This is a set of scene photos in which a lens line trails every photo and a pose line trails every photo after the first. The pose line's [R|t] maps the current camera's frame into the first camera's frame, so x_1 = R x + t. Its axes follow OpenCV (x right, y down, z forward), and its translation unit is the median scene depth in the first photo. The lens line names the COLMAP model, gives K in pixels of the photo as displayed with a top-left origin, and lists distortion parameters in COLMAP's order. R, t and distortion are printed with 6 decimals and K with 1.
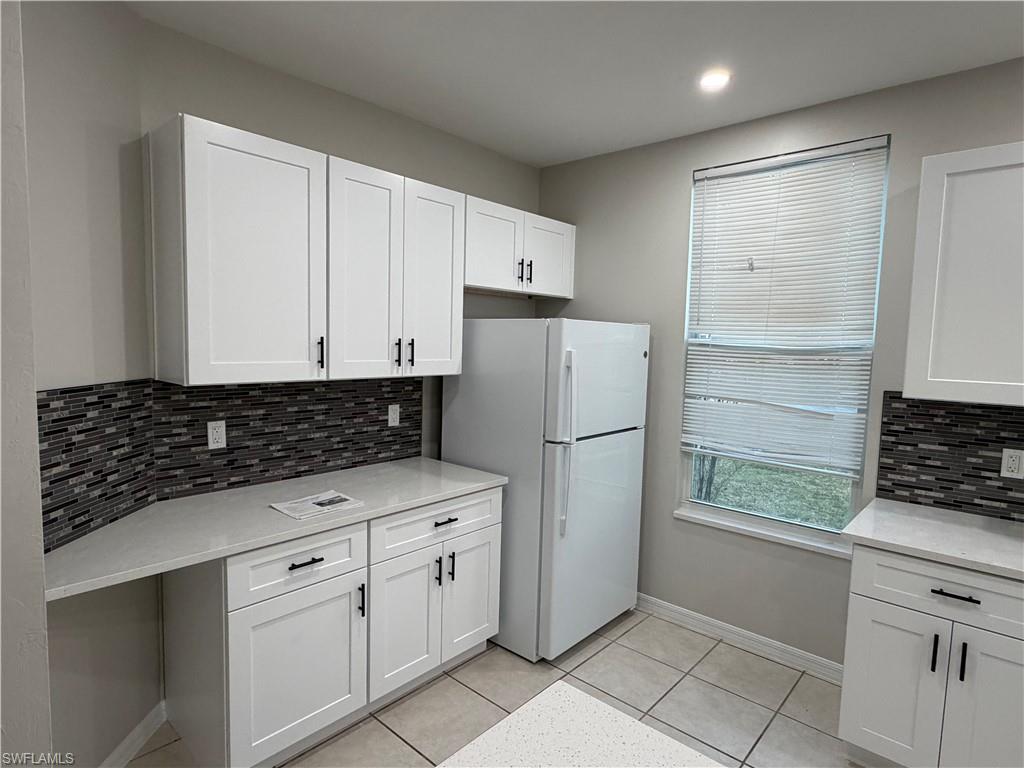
lens RADIAL K [[568.2, 0, 506.8], [0, 568.2, 388.7], [0, 0, 1]] dist [0.002371, 0.000519]
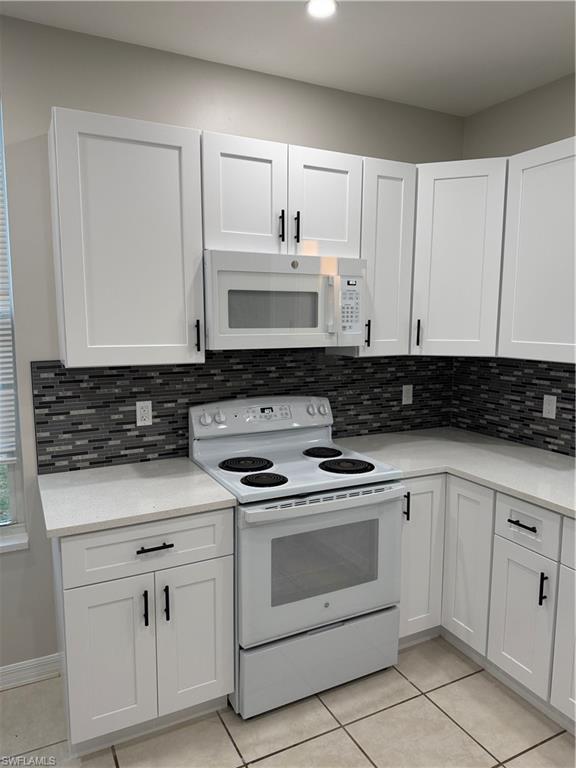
lens RADIAL K [[540.5, 0, 288.0], [0, 540.5, 388.6], [0, 0, 1]] dist [0.177972, -0.321092]
pose [[0.359944, -0.151909, 0.920524, -0.021335], [0.087196, 0.987814, 0.128918, -0.033370], [-0.928890, 0.033862, 0.368804, 0.289893]]
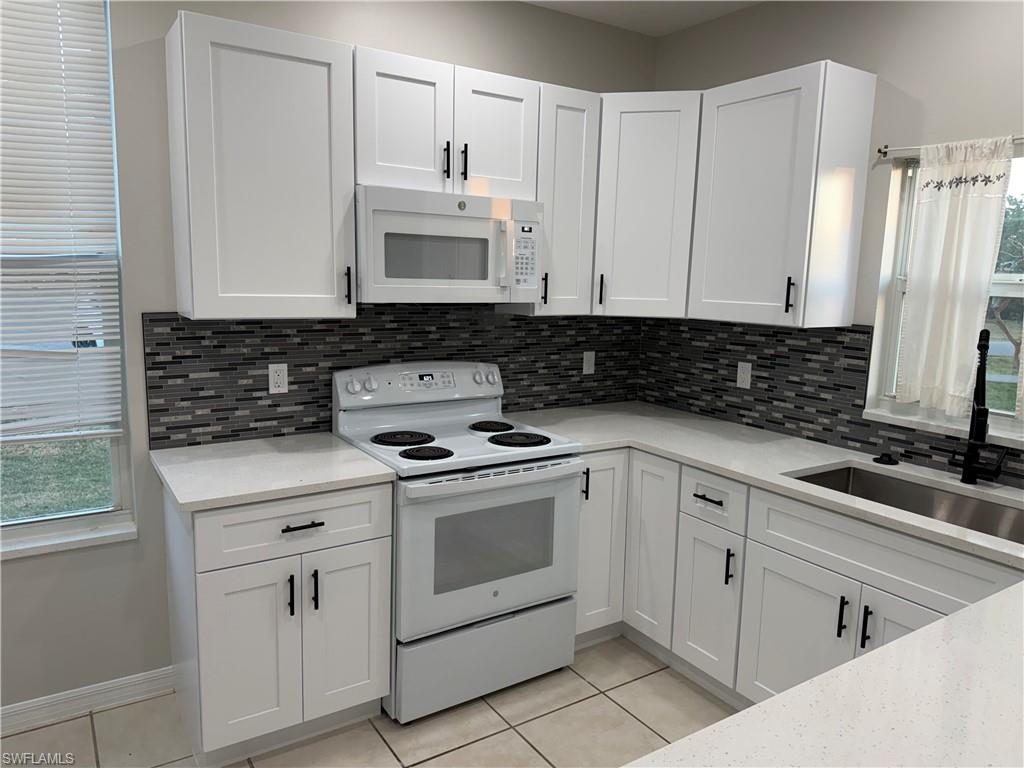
lens RADIAL K [[720.7, 0, 512.0], [0, 720.7, 384.0], [0, 0, 1]] dist [0.177972, -0.321092]
pose [[0.260662, -0.168950, 0.950532, -0.175513], [0.065586, 0.985393, 0.157161, -0.026295], [-0.963200, 0.021375, 0.267935, 0.261926]]
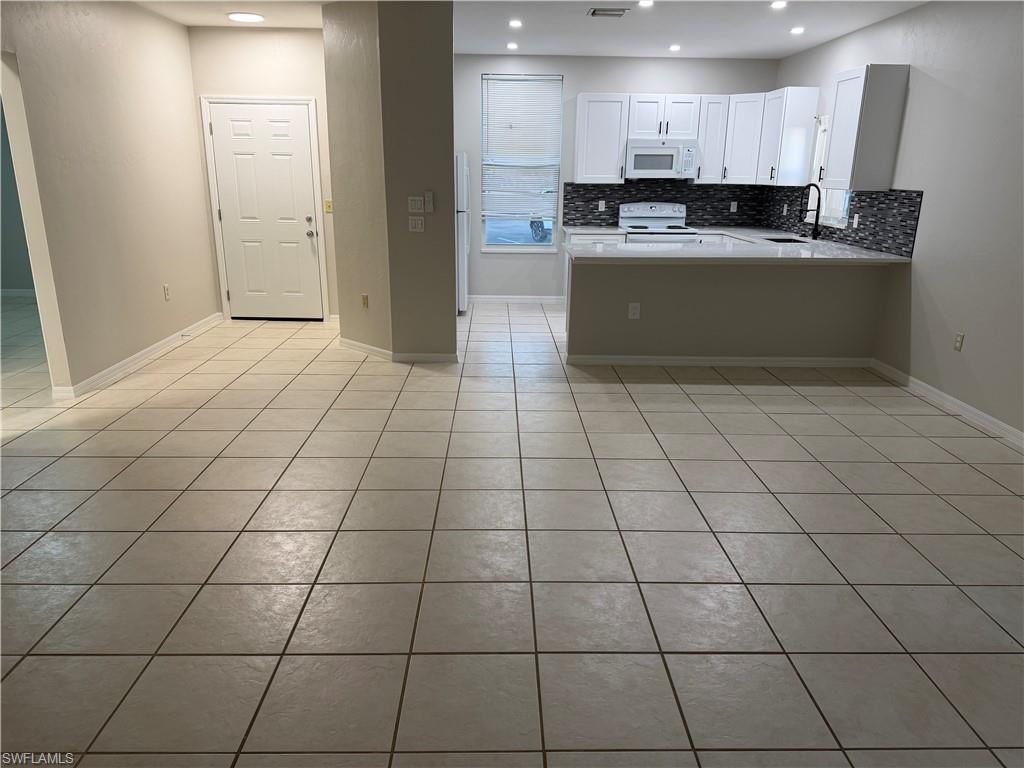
lens RADIAL K [[720.7, 0, 512.0], [0, 720.7, 384.0], [0, 0, 1]] dist [0.177972, -0.321092]
pose [[0.732509, -0.210432, 0.647417, -1.907556], [0.065544, 0.968407, 0.240607, 0.079770], [-0.677594, -0.133812, 0.723160, -1.402117]]
